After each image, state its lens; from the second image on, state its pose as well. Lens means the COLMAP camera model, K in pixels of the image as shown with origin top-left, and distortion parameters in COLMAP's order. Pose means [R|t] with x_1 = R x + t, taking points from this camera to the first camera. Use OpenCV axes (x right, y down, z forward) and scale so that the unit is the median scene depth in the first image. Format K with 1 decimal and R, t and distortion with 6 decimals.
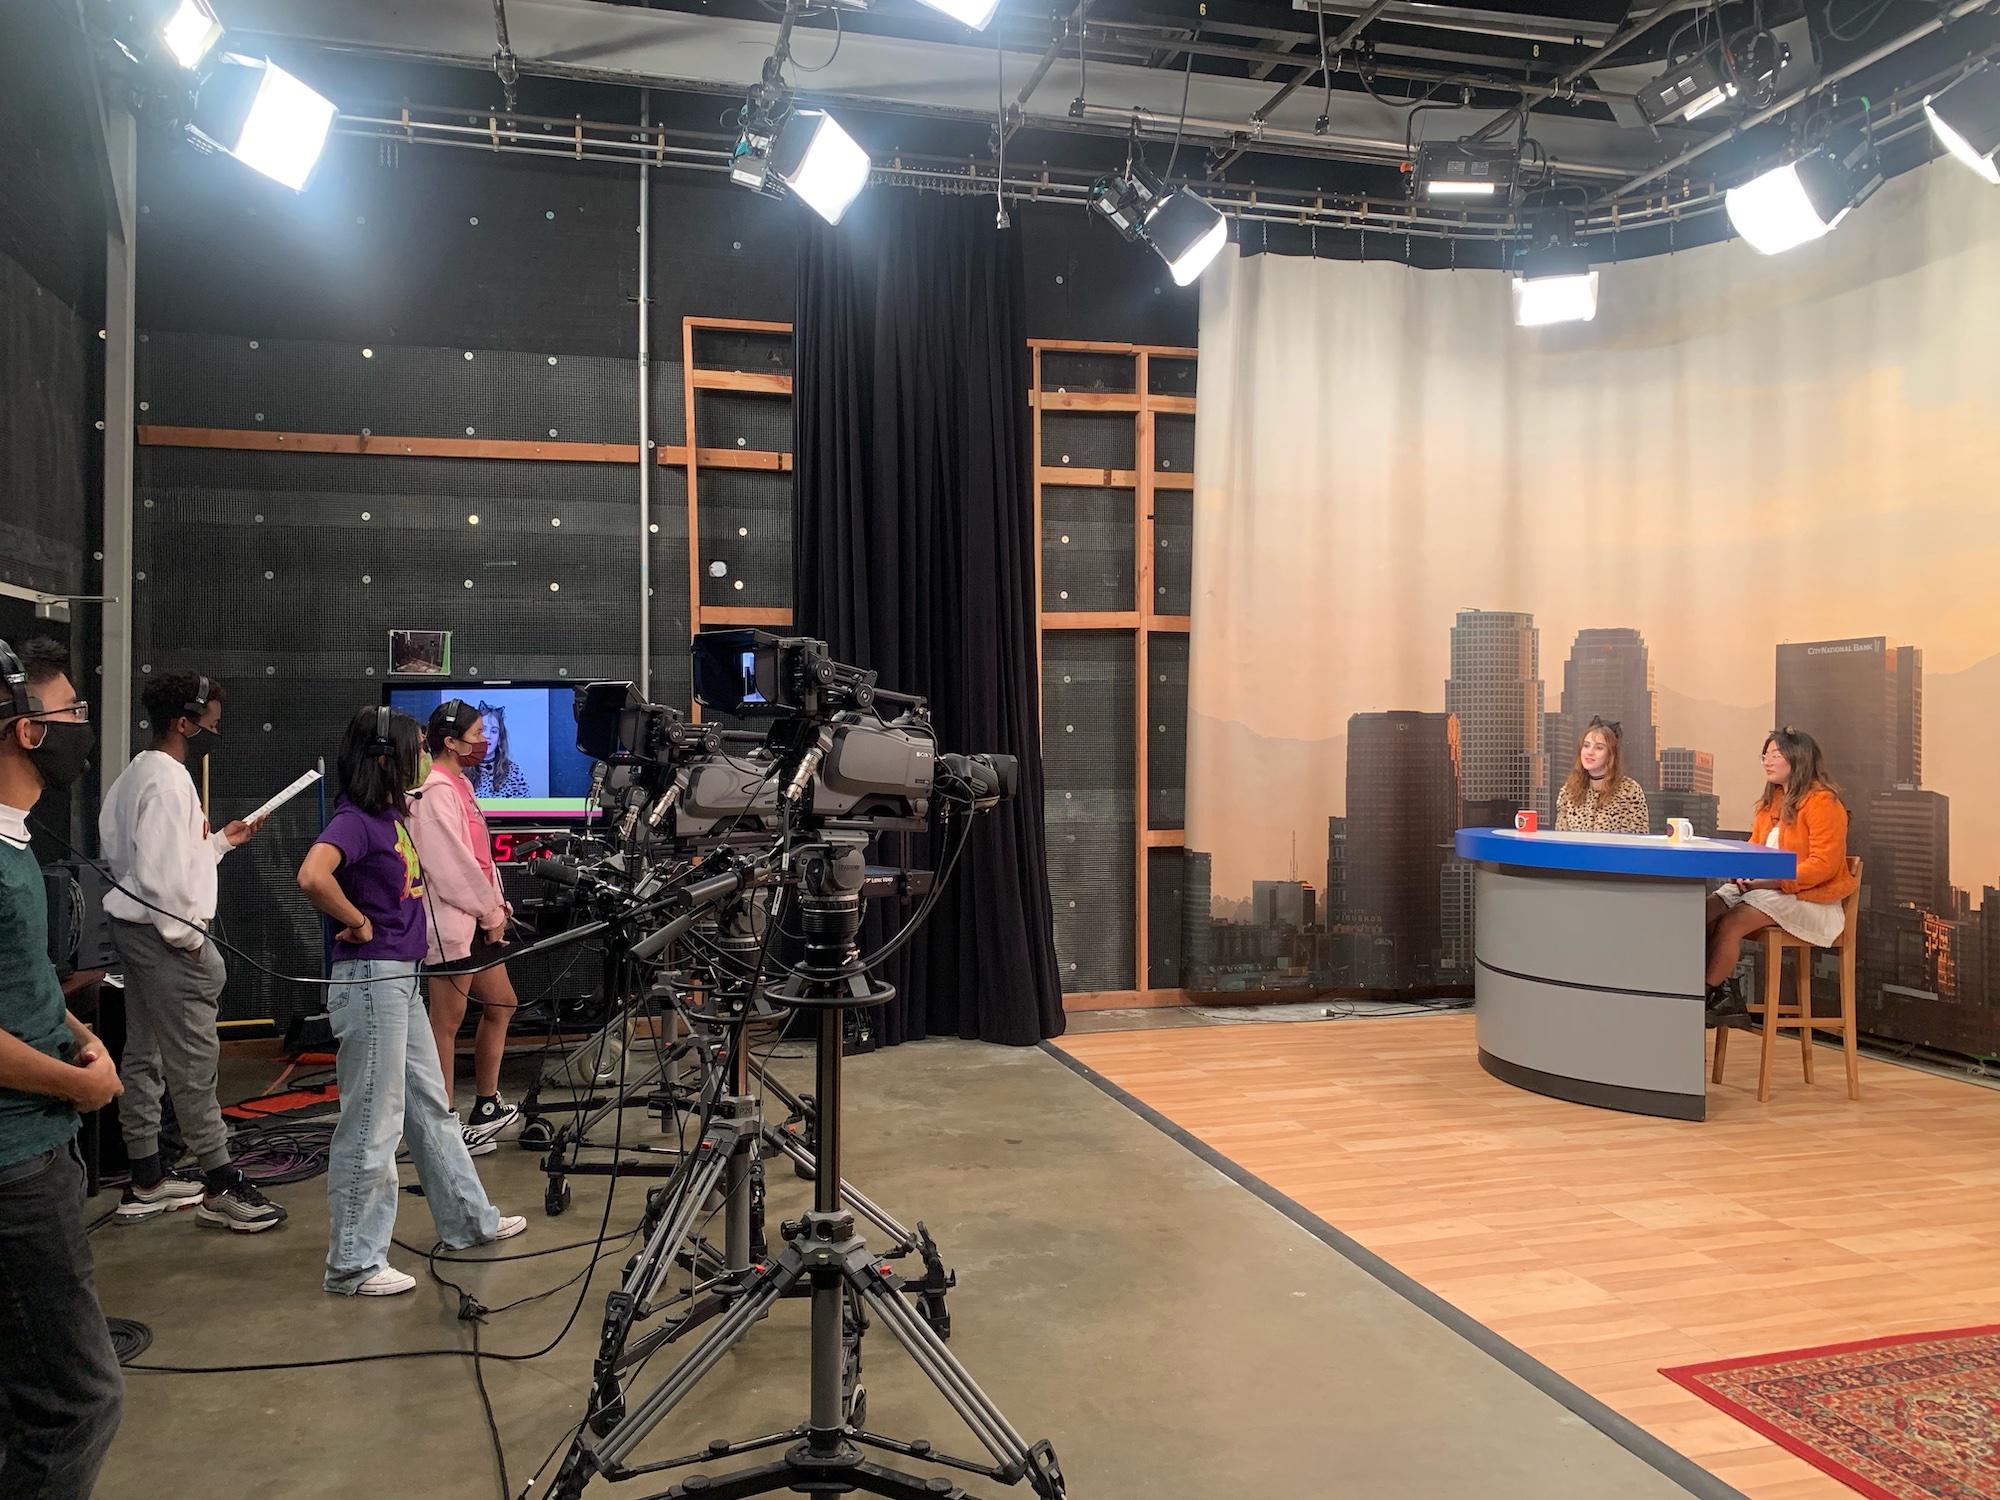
lens RADIAL K [[1527.2, 0, 975.7], [0, 1527.2, 710.7], [0, 0, 1]] dist [0.046207, -0.054246]
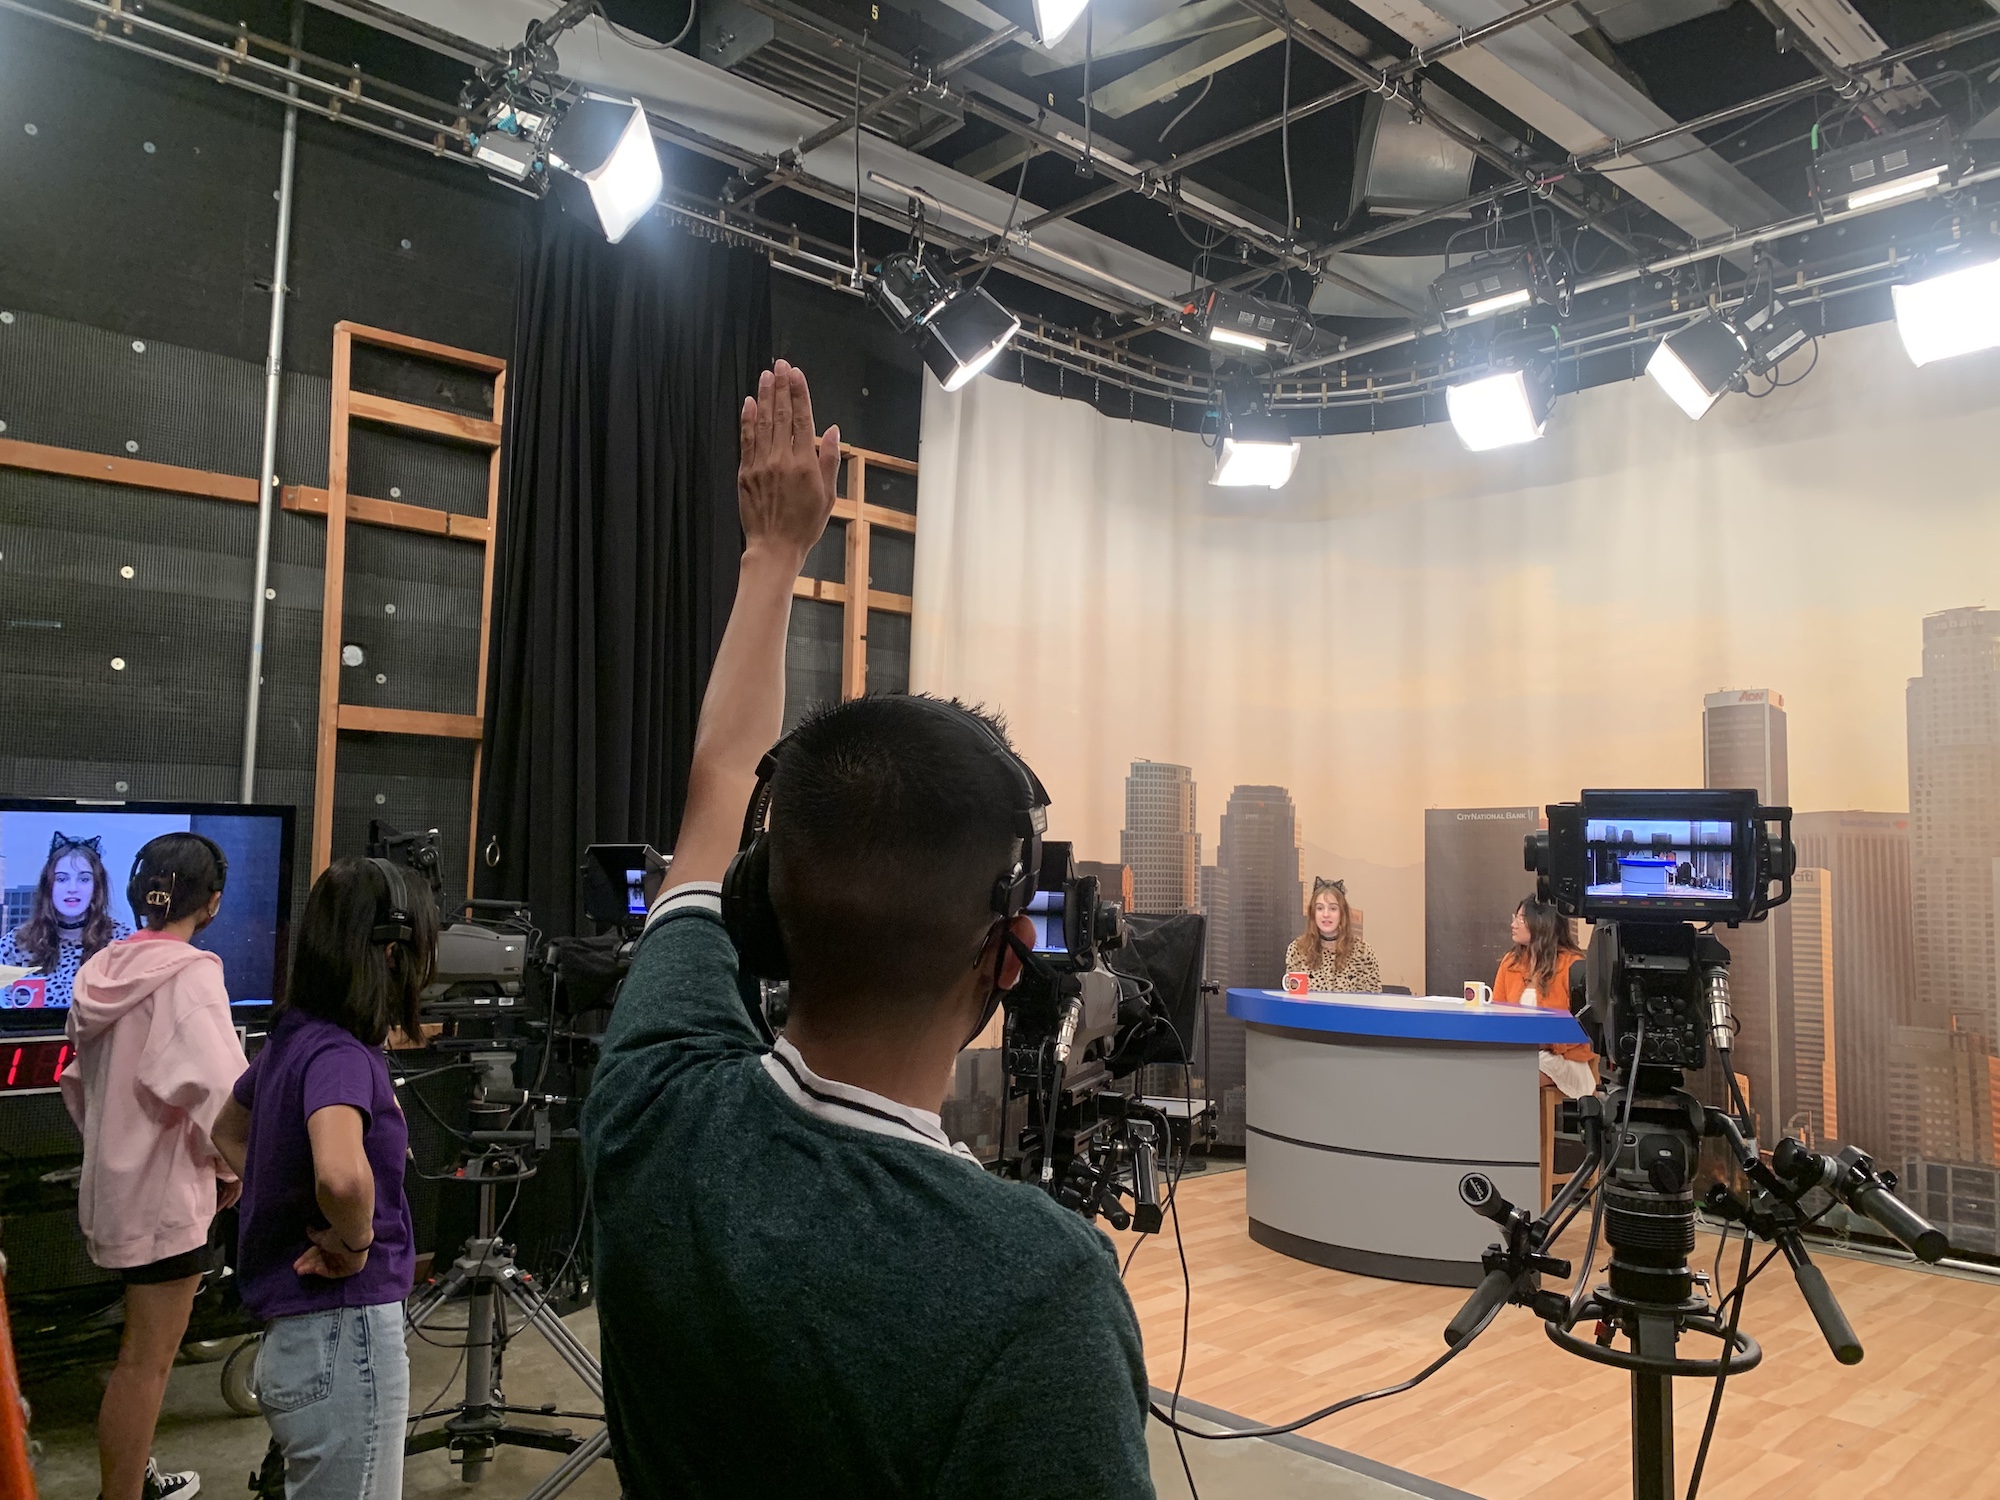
lens RADIAL K [[1527.2, 0, 975.7], [0, 1527.2, 710.7], [0, 0, 1]] dist [0.046207, -0.054246]
pose [[0.879479, 0.065208, 0.471449, -0.259196], [-0.025784, 0.995643, -0.089612, -0.006961], [-0.475238, 0.066656, 0.877329, 0.202877]]
